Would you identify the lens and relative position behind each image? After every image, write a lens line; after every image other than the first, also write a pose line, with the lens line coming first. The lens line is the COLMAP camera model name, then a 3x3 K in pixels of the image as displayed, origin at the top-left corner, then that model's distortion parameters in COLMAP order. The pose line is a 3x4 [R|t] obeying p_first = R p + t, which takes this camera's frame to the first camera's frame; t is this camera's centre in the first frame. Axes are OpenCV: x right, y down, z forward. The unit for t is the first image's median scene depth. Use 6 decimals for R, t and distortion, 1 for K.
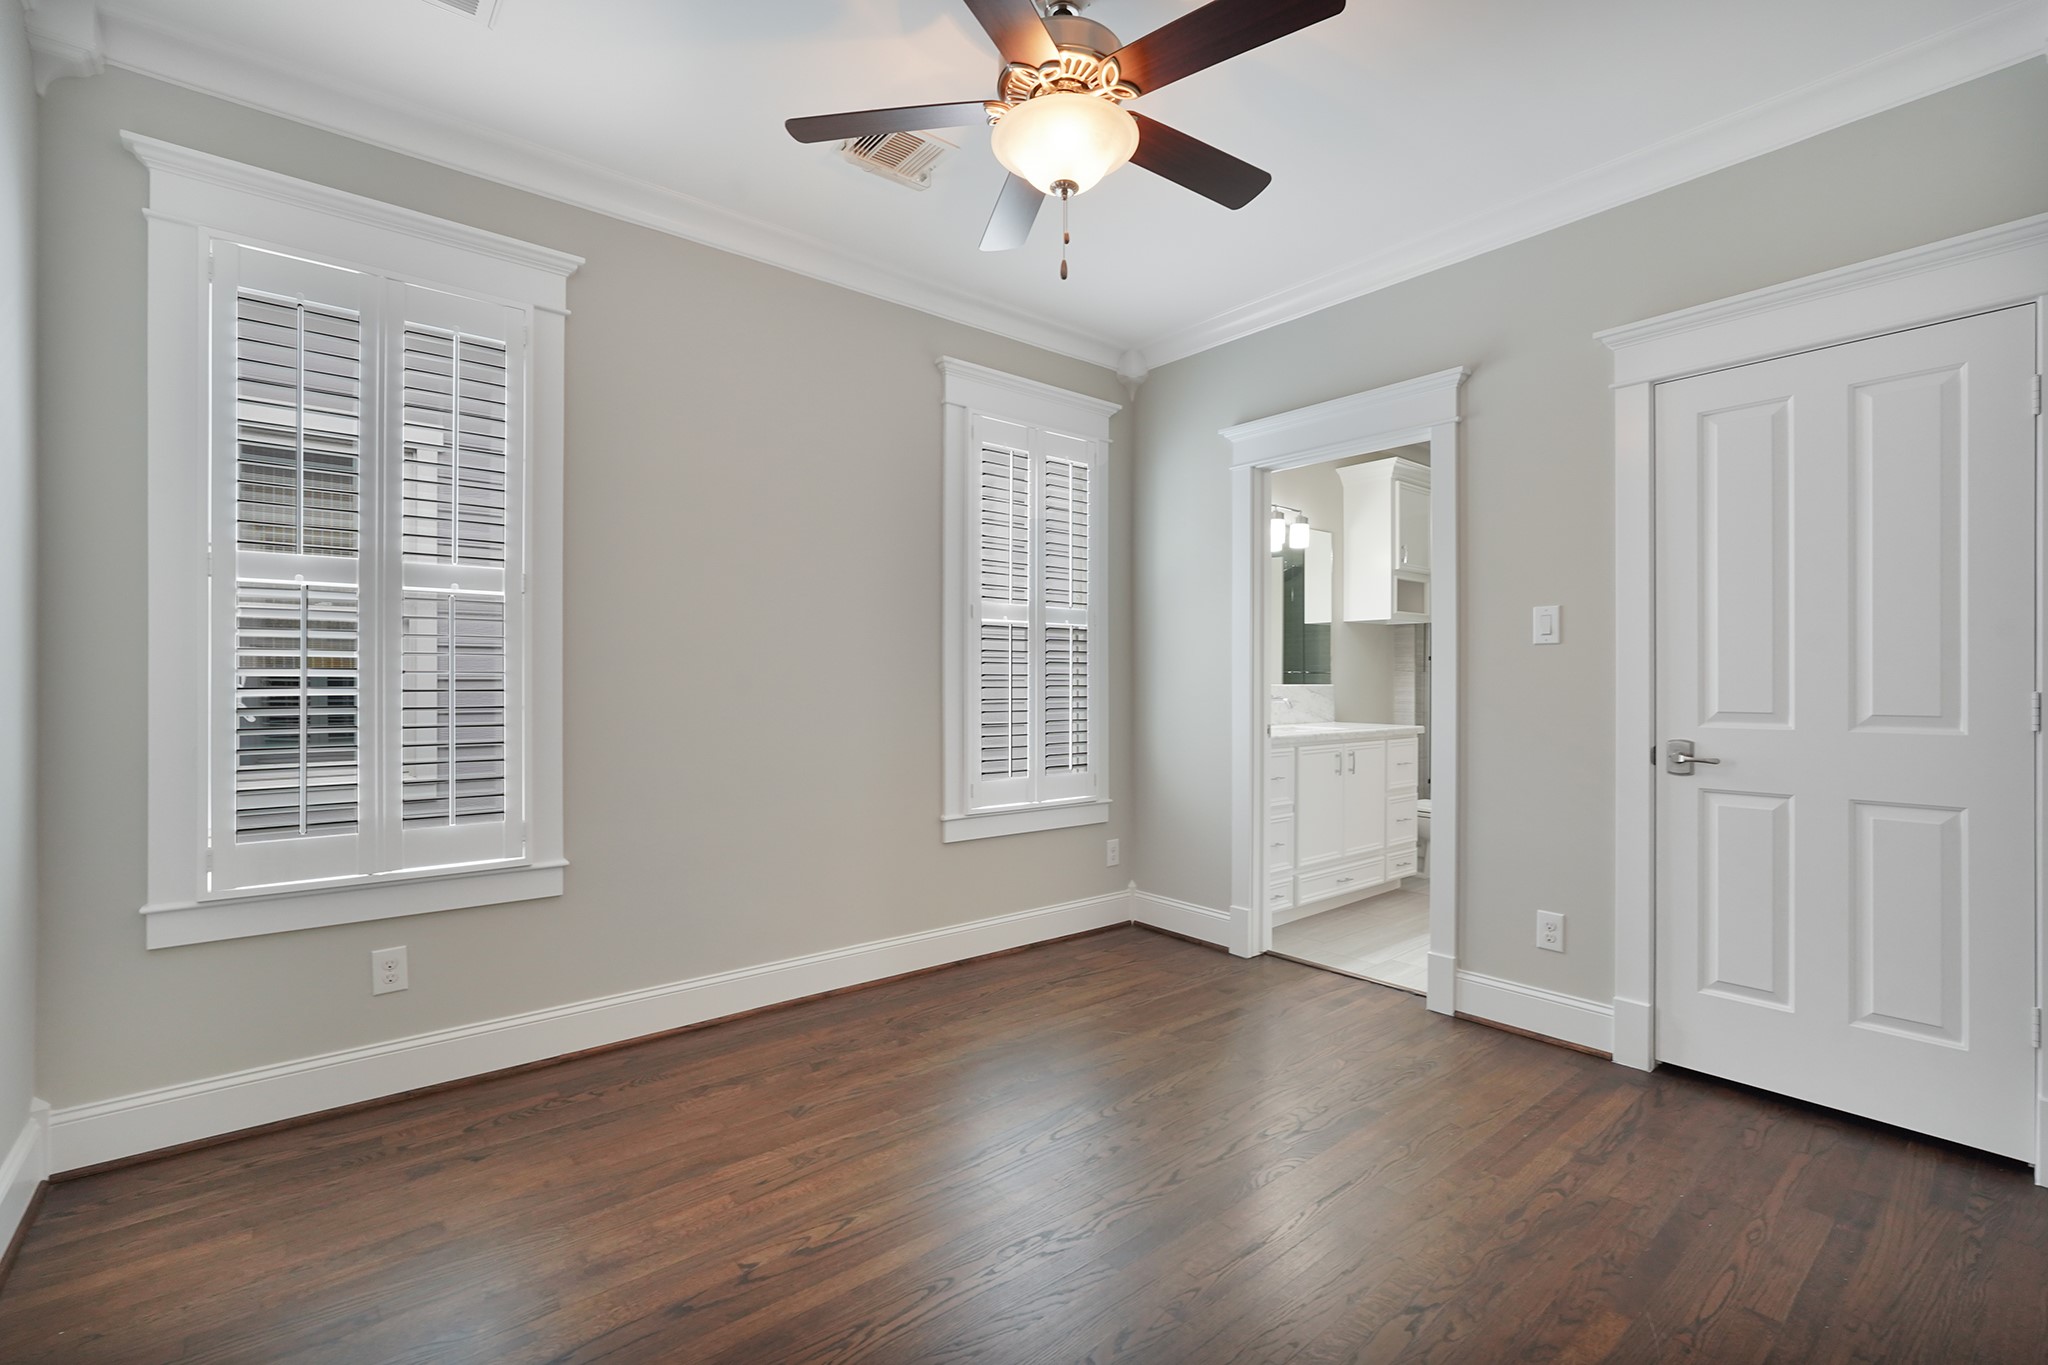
lens RADIAL K [[912.6, 0, 1030.0], [0, 912.6, 683.6], [0, 0, 1]] dist [-0.007476, 0.004561]
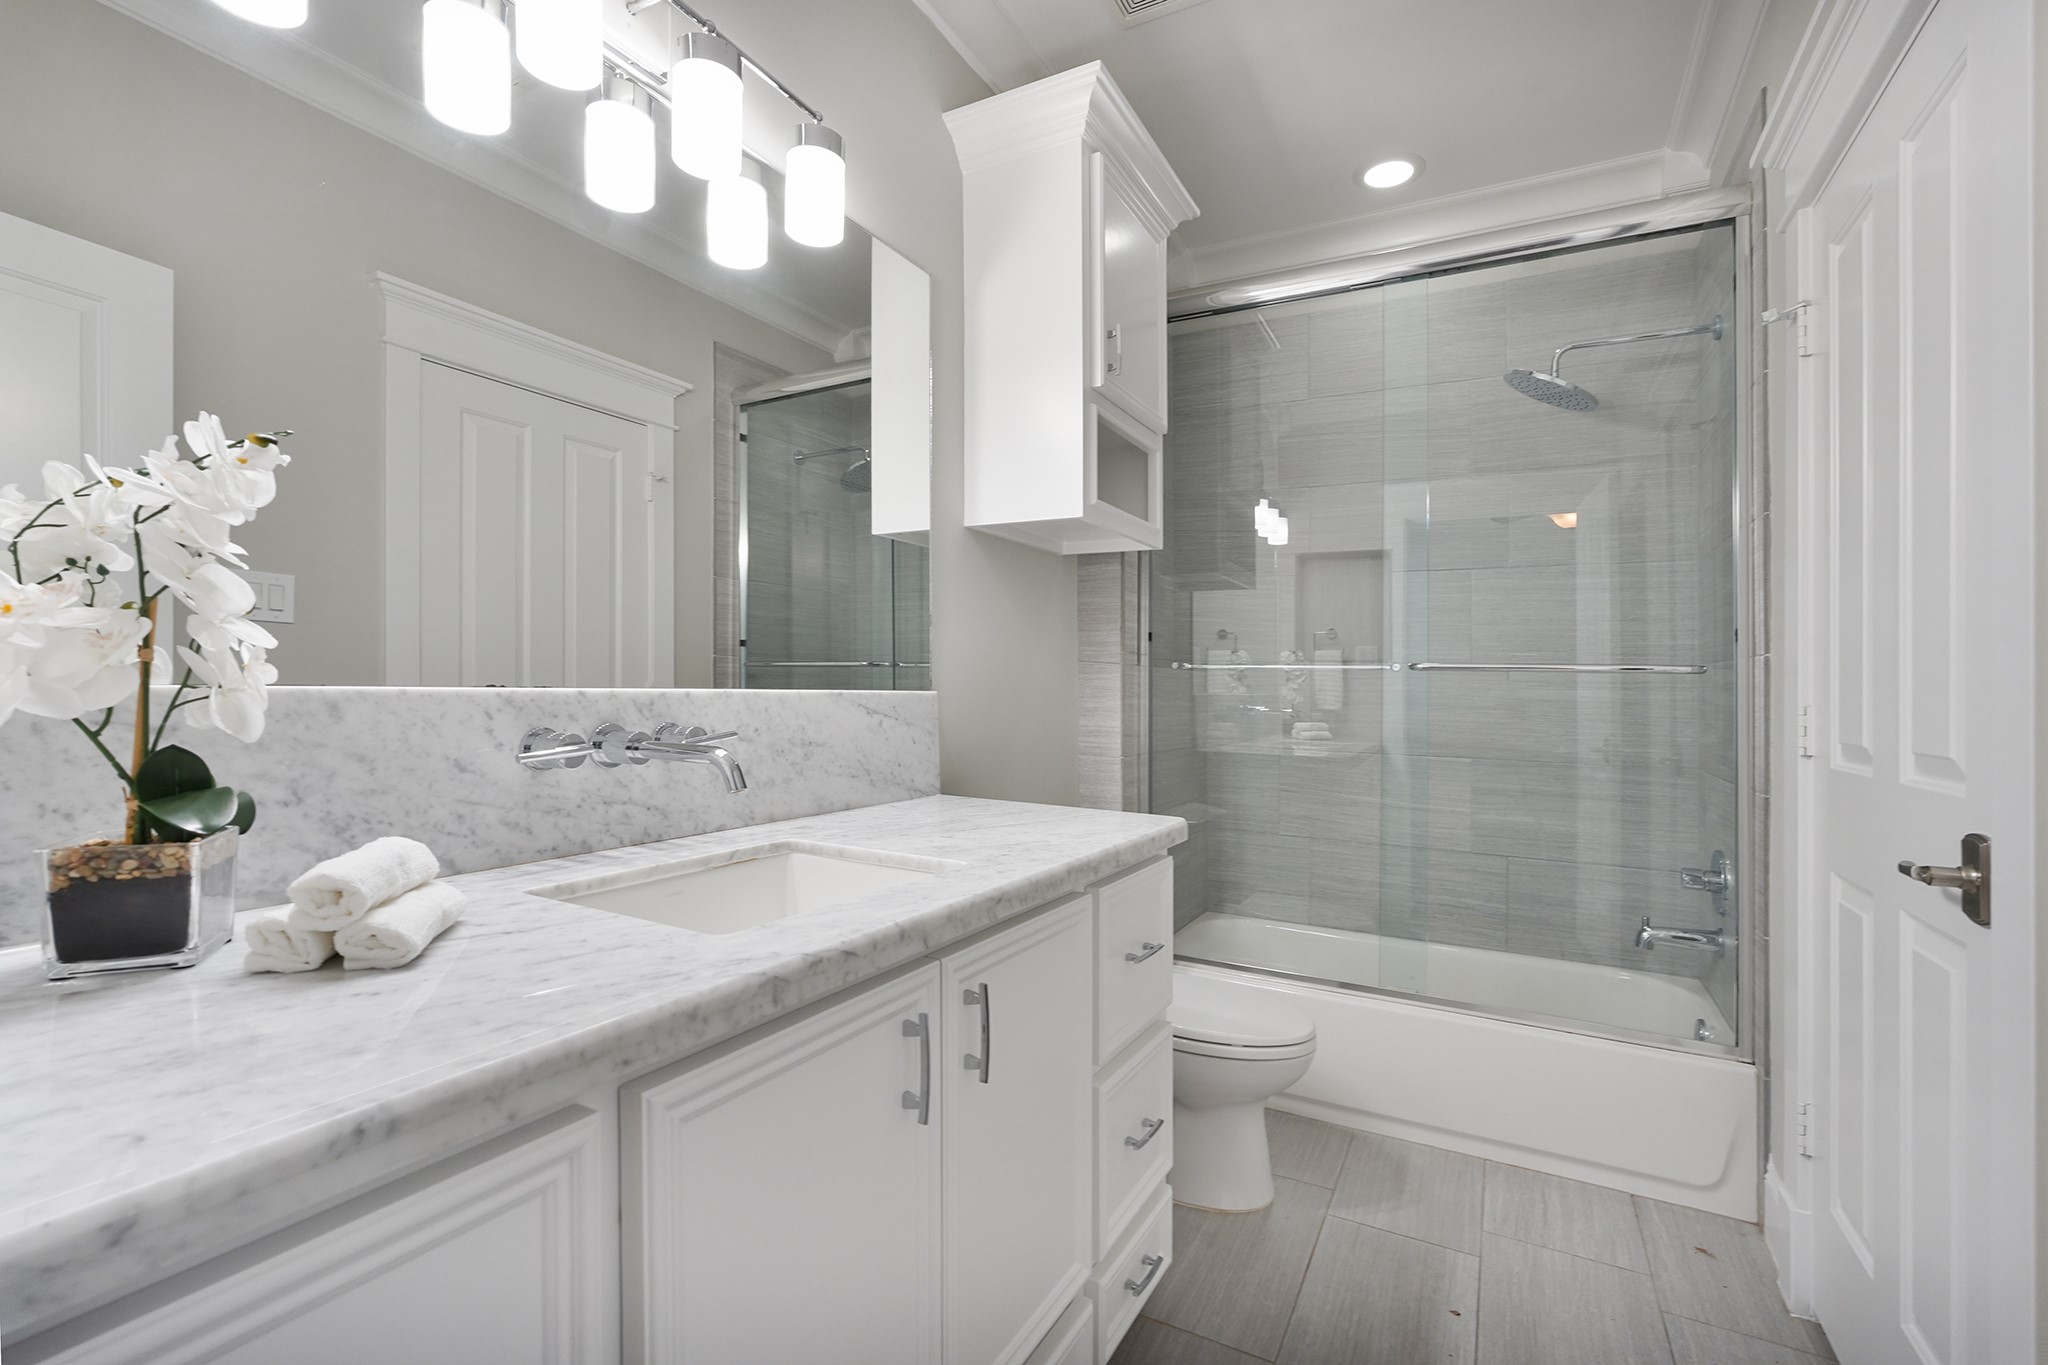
lens RADIAL K [[912.6, 0, 1024.6], [0, 912.6, 692.1], [0, 0, 1]] dist [-0.007476, 0.004561]
pose [[0.931071, 0.000608, 0.364838, 0.231602], [0.002736, 0.999959, -0.008647, 0.004737], [-0.364828, 0.009049, 0.931031, 0.645973]]
